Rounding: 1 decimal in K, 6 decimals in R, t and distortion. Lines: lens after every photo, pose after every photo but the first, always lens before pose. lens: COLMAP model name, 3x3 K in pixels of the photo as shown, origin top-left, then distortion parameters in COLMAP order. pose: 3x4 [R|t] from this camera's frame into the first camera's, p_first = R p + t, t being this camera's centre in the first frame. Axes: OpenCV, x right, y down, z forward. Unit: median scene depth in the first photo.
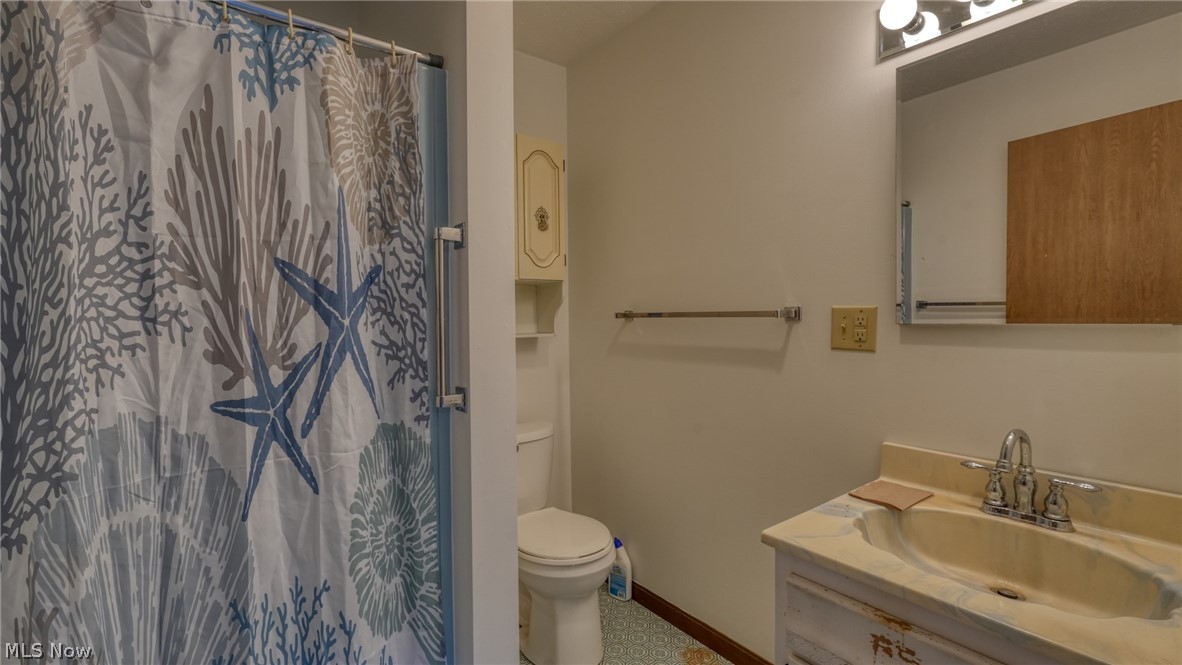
lens RADIAL K [[515.2, 0, 589.6], [0, 515.2, 336.7], [0, 0, 1]] dist [-0.005802, 0.003964]
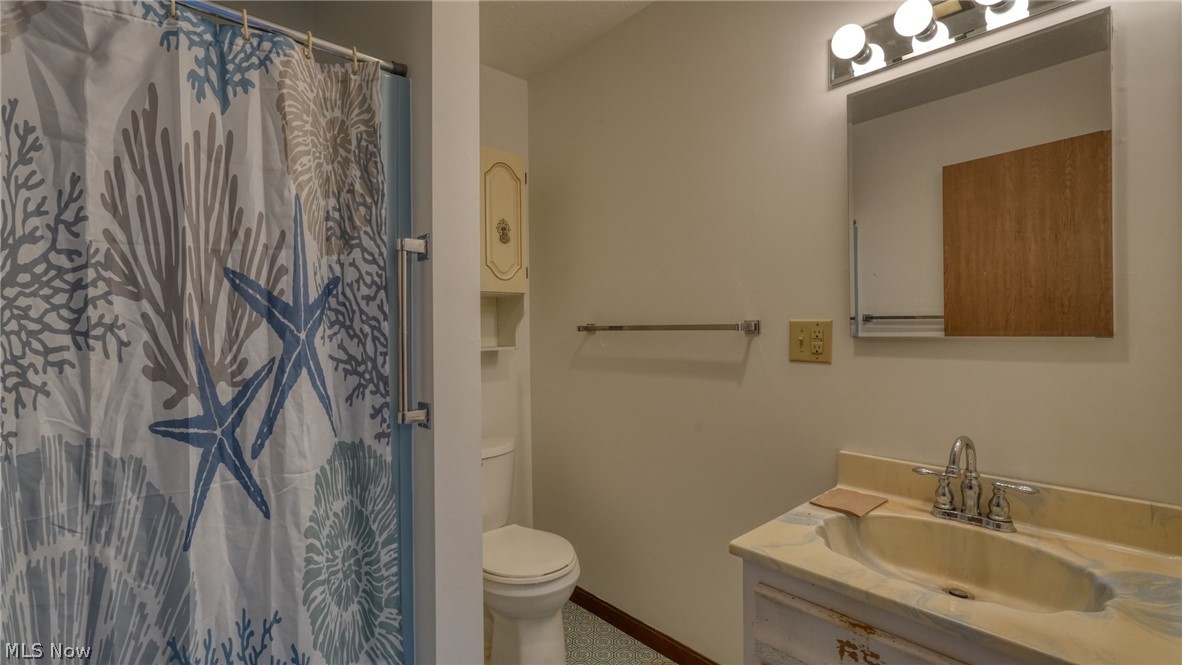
lens RADIAL K [[515.2, 0, 590.0], [0, 515.2, 336.8], [0, 0, 1]] dist [-0.005802, 0.003964]
pose [[0.996274, -0.001294, 0.086239, -0.024746], [0.003443, 0.999687, -0.024784, -0.000780], [-0.086180, 0.024988, 0.995966, 0.005697]]
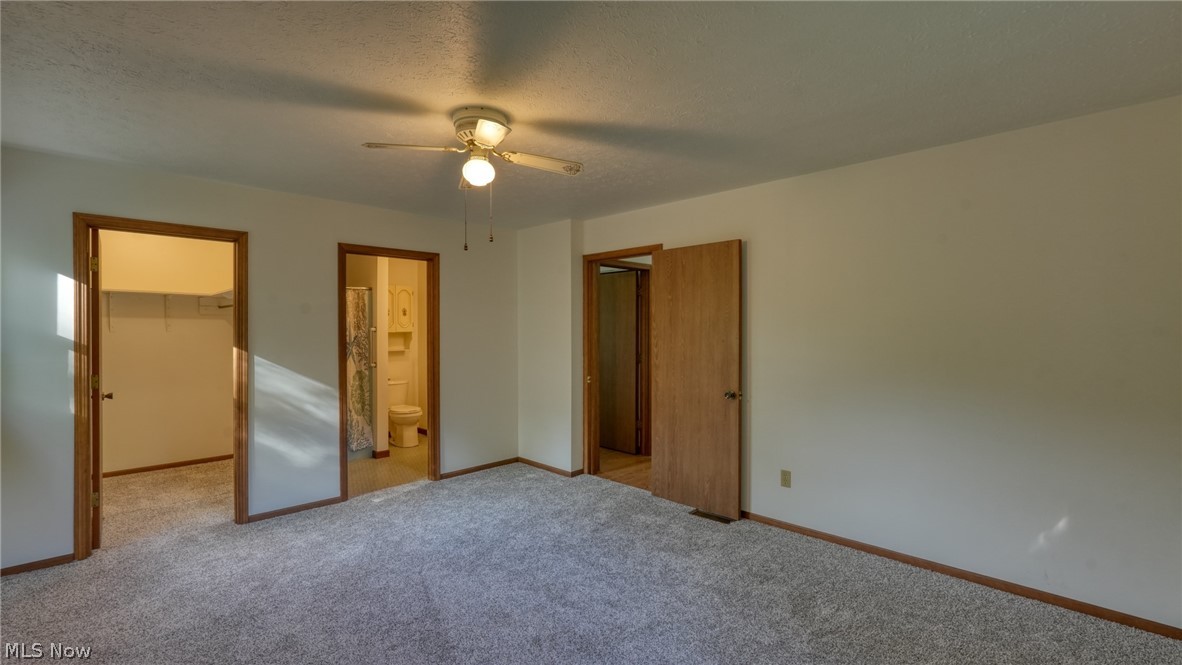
lens RADIAL K [[515.2, 0, 588.4], [0, 515.2, 332.8], [0, 0, 1]] dist [-0.005802, 0.003964]
pose [[0.990537, 0.003698, 0.137197, 1.102631], [0.000089, 0.999619, -0.027584, -0.041406], [-0.137247, 0.027335, 0.990160, -4.193222]]
